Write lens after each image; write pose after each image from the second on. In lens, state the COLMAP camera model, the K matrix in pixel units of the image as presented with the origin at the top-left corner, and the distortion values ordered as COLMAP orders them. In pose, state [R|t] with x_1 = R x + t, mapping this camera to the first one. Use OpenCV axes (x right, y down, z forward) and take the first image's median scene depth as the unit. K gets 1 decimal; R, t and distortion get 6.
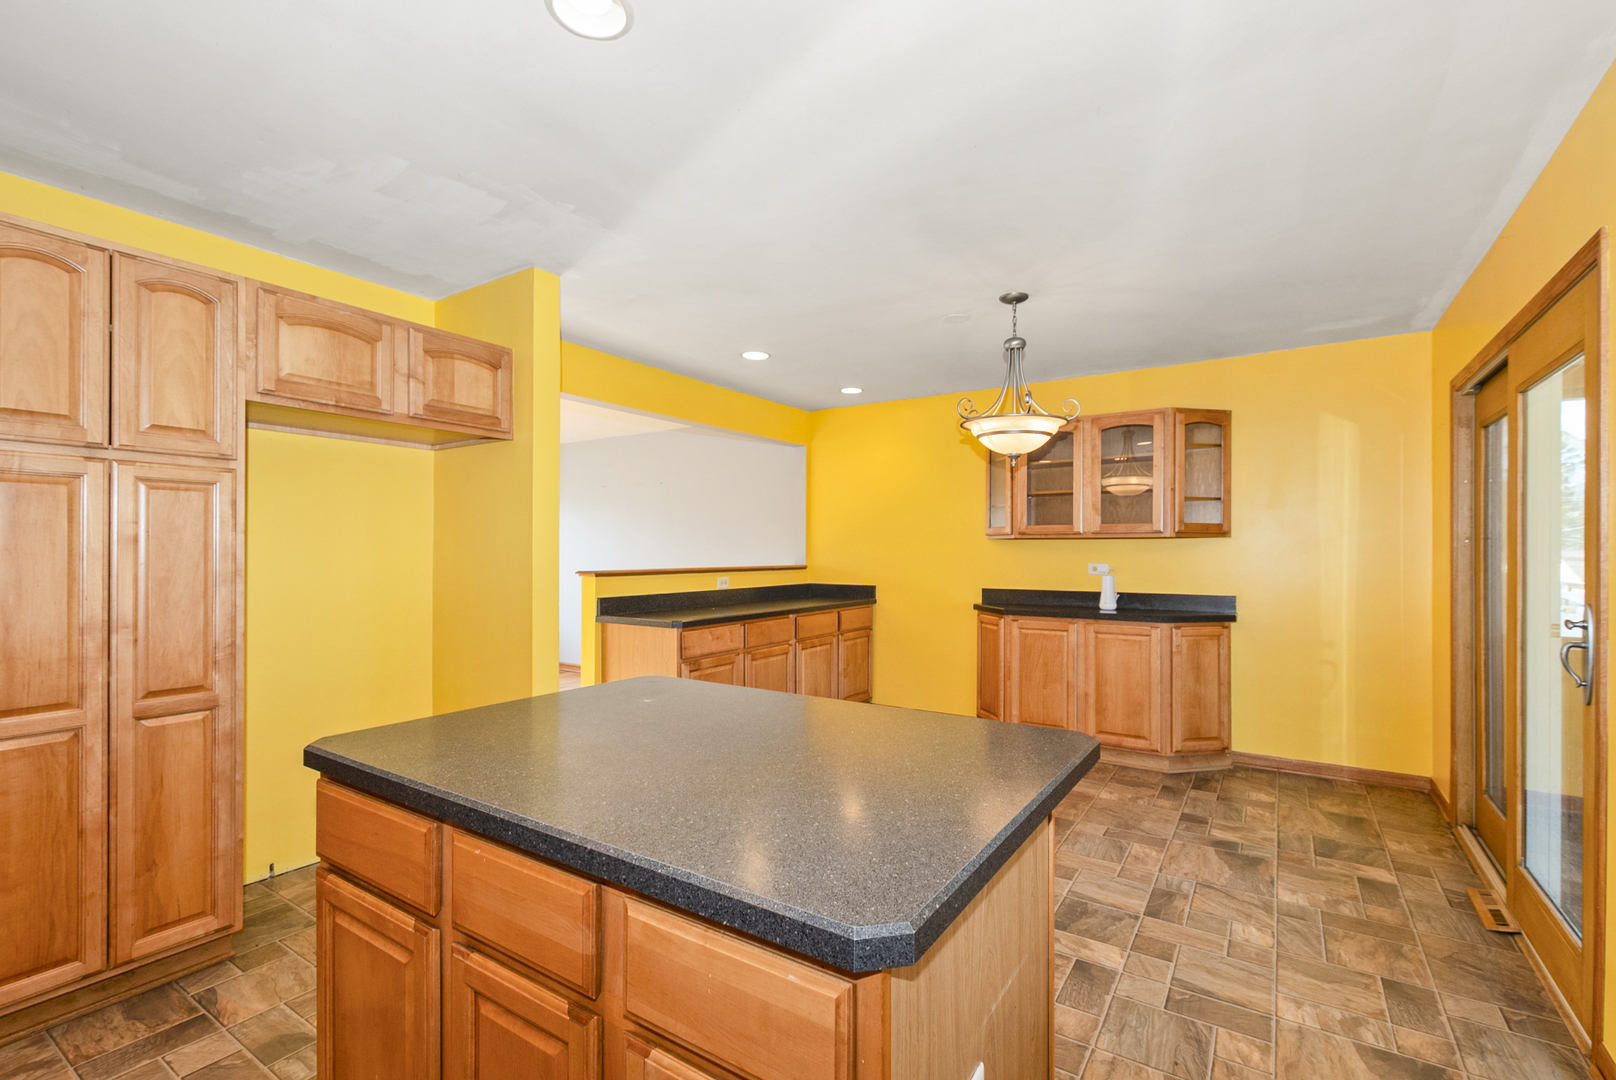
lens RADIAL K [[704.3, 0, 826.0], [0, 704.3, 547.4], [0, 0, 1]] dist [0.000882, -0.001452]
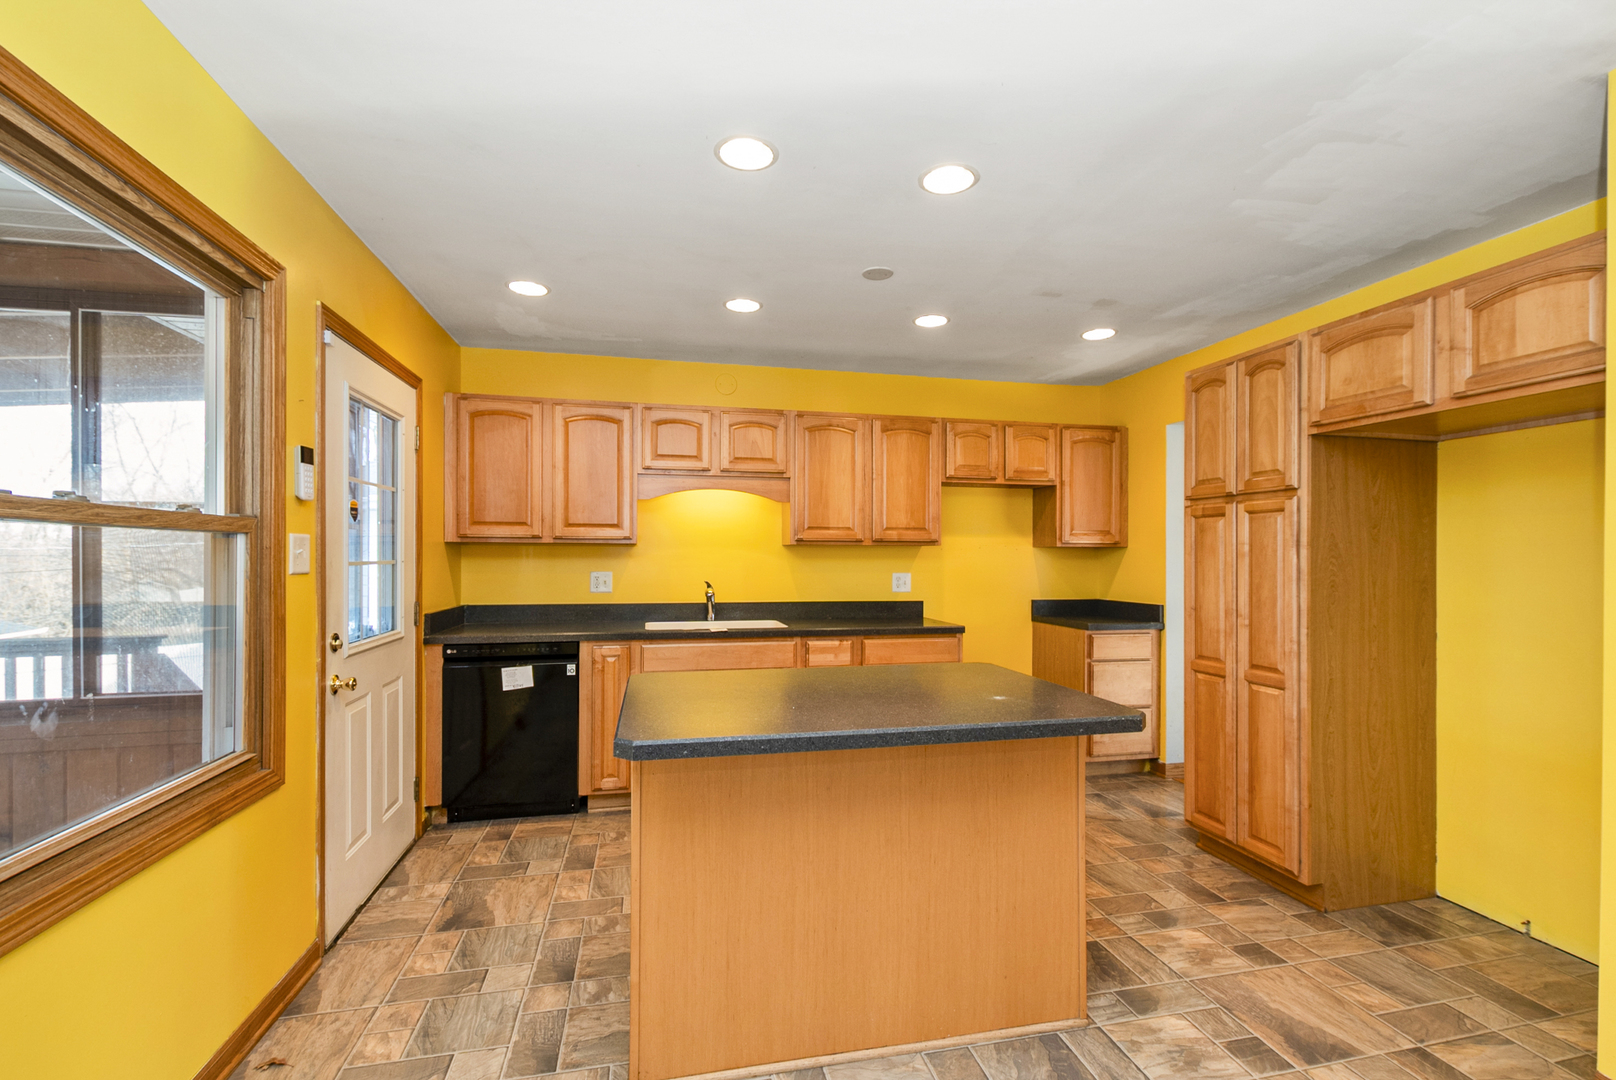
lens RADIAL K [[714.1, 0, 818.5], [0, 714.1, 559.5], [0, 0, 1]] dist [-0.000746, -0.000948]
pose [[-0.695726, -0.002023, -0.718305, 0.318566], [0.000257, 0.999995, -0.003065, 0.000672], [0.718307, -0.002317, -0.695722, 0.665586]]
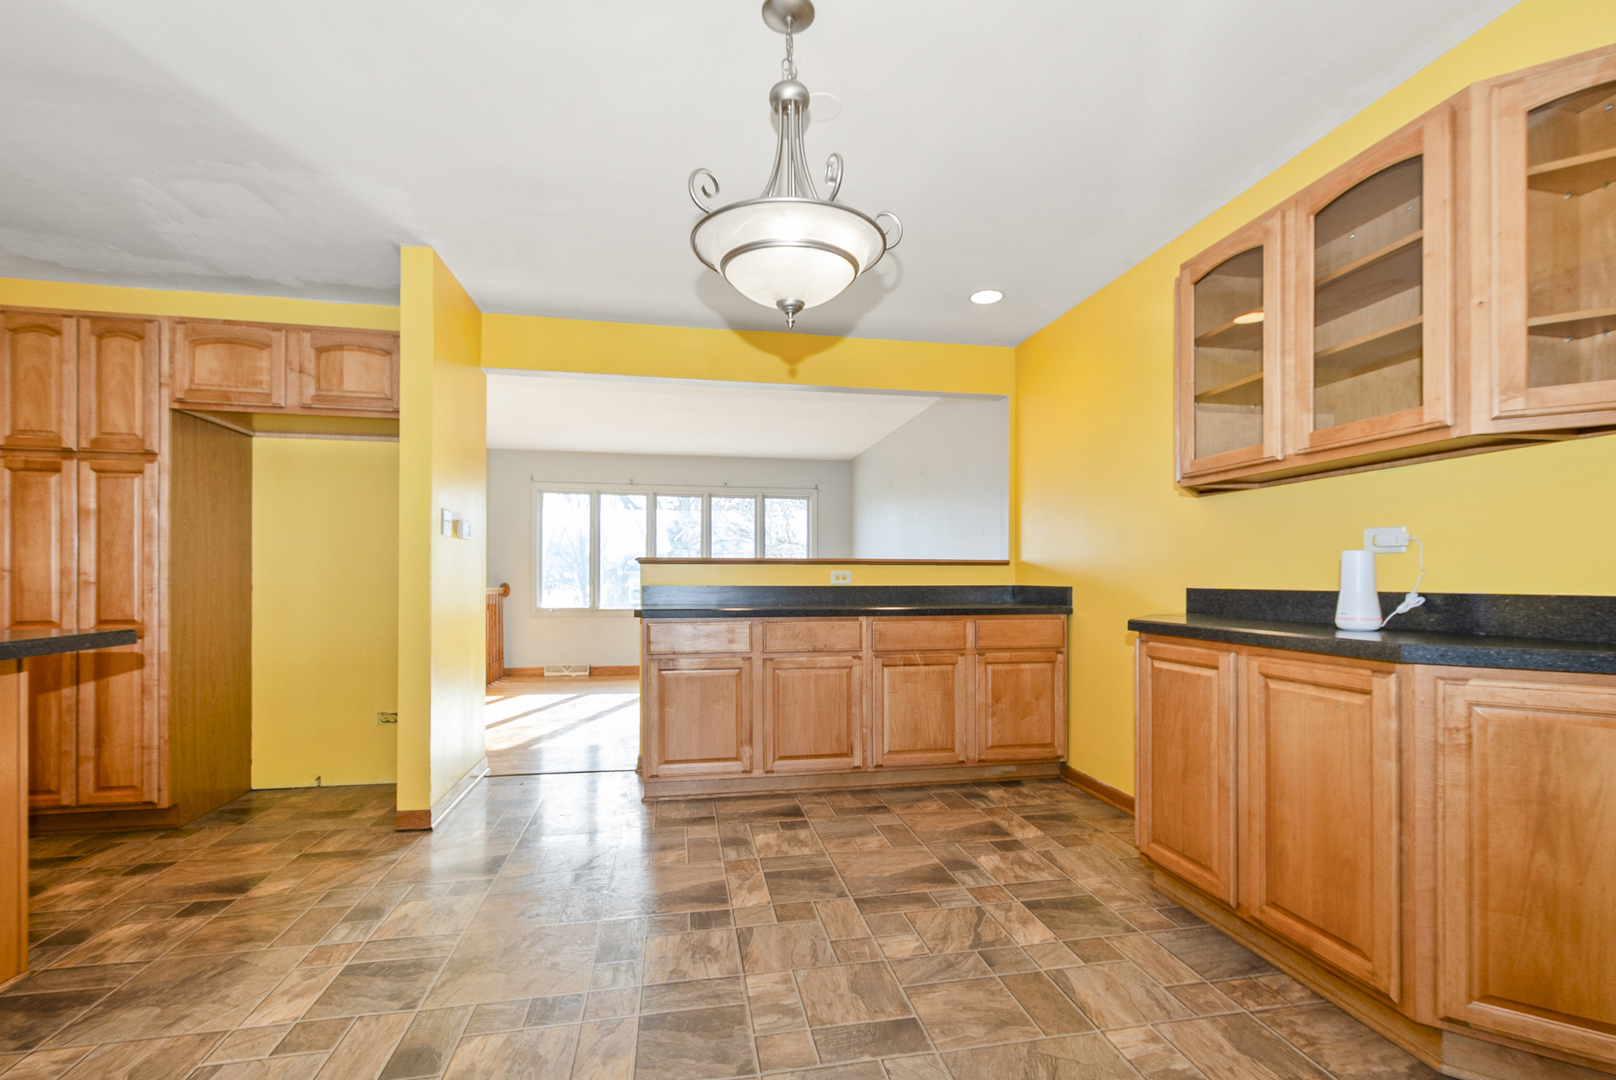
lens RADIAL K [[719.5, 0, 815.8], [0, 719.5, 573.4], [0, 0, 1]] dist [-0.000162, -0.000590]
pose [[0.695326, -0.005080, -0.718677, 0.531047], [0.004032, 0.999987, -0.003167, 0.058993], [0.718683, -0.000696, 0.695337, 0.501153]]
